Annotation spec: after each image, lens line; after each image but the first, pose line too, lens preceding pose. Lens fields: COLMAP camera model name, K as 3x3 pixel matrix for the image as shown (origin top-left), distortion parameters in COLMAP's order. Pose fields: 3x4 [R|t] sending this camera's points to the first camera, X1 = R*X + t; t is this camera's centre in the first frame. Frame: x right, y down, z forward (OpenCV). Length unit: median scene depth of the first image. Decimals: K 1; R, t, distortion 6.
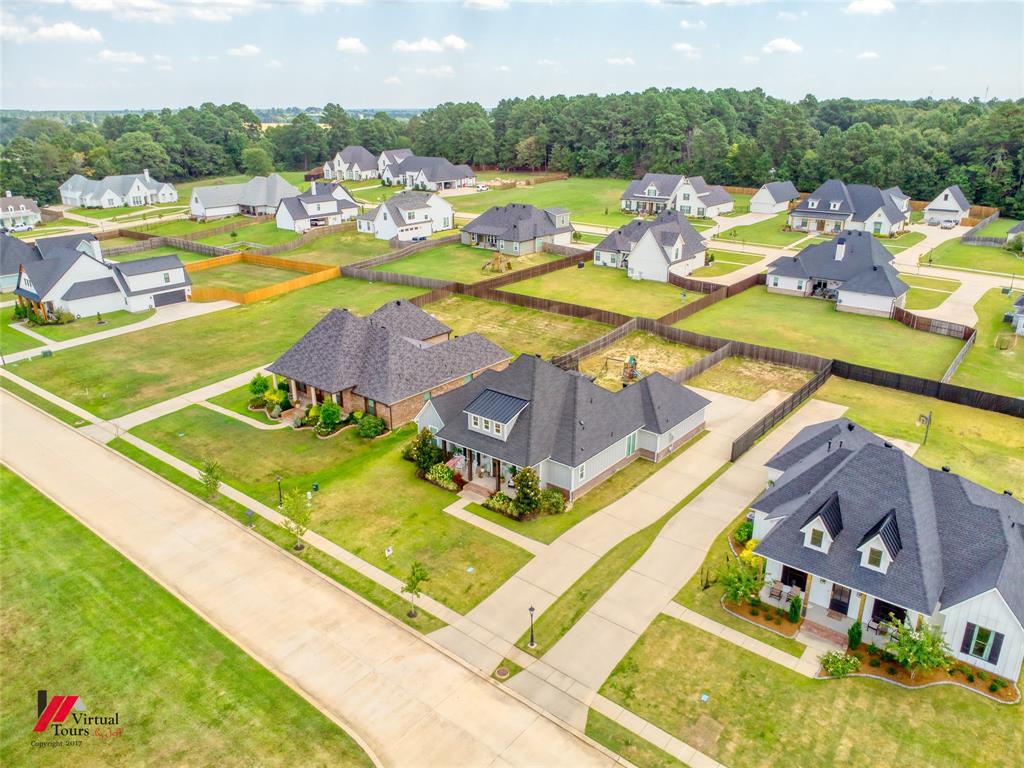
lens RADIAL K [[736.6, 0, 512.0], [0, 736.6, 384.0], [0, 0, 1]] dist [0.009035, 0.002854]
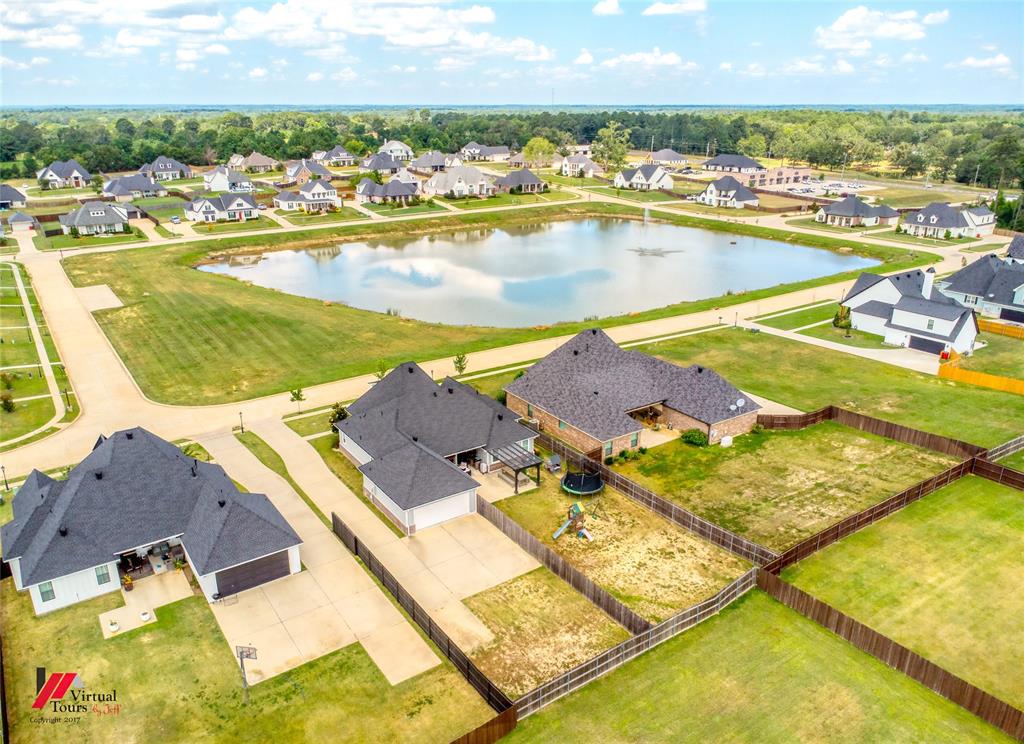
lens RADIAL K [[740.1, 0, 512.0], [0, 740.1, 372.0], [0, 0, 1]] dist [0.026759, -0.032533]
pose [[-0.272197, 0.333739, -0.902511, 0.711140], [-0.336493, 0.845694, 0.414215, -0.386813], [0.901488, 0.416437, -0.117895, 0.817389]]
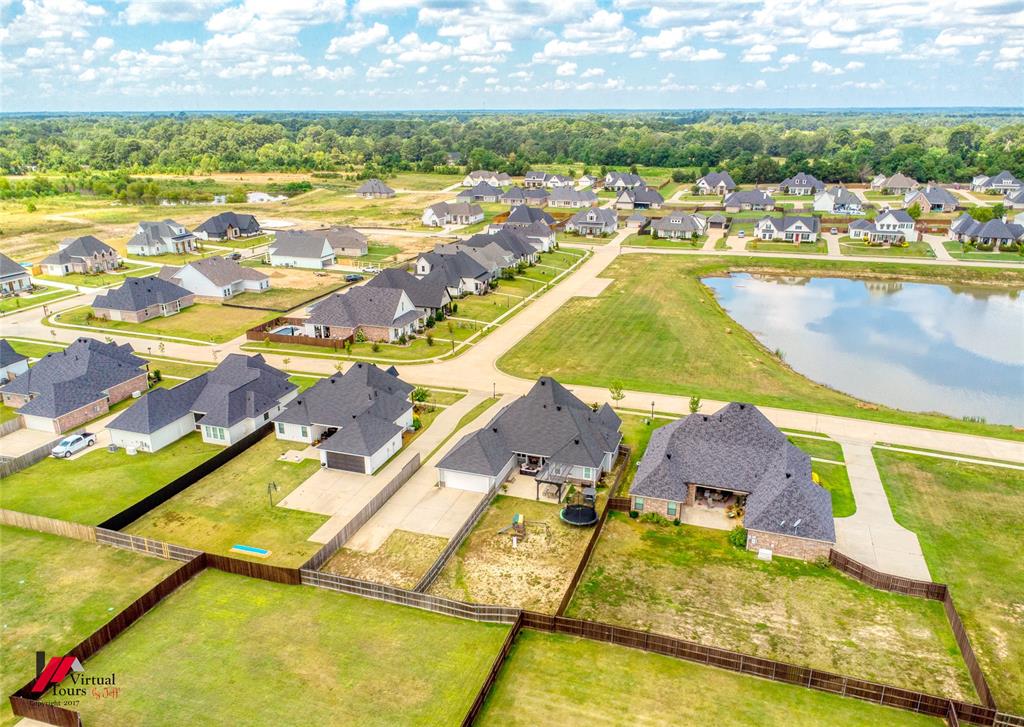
lens RADIAL K [[763.5, 0, 512.0], [0, 763.5, 363.5], [0, 0, 1]] dist [0.008405, -0.003889]
pose [[-0.934640, 0.122177, -0.333946, 0.398789], [-0.116588, 0.781922, 0.612377, -0.666455], [0.335938, 0.611286, -0.716571, 1.331712]]
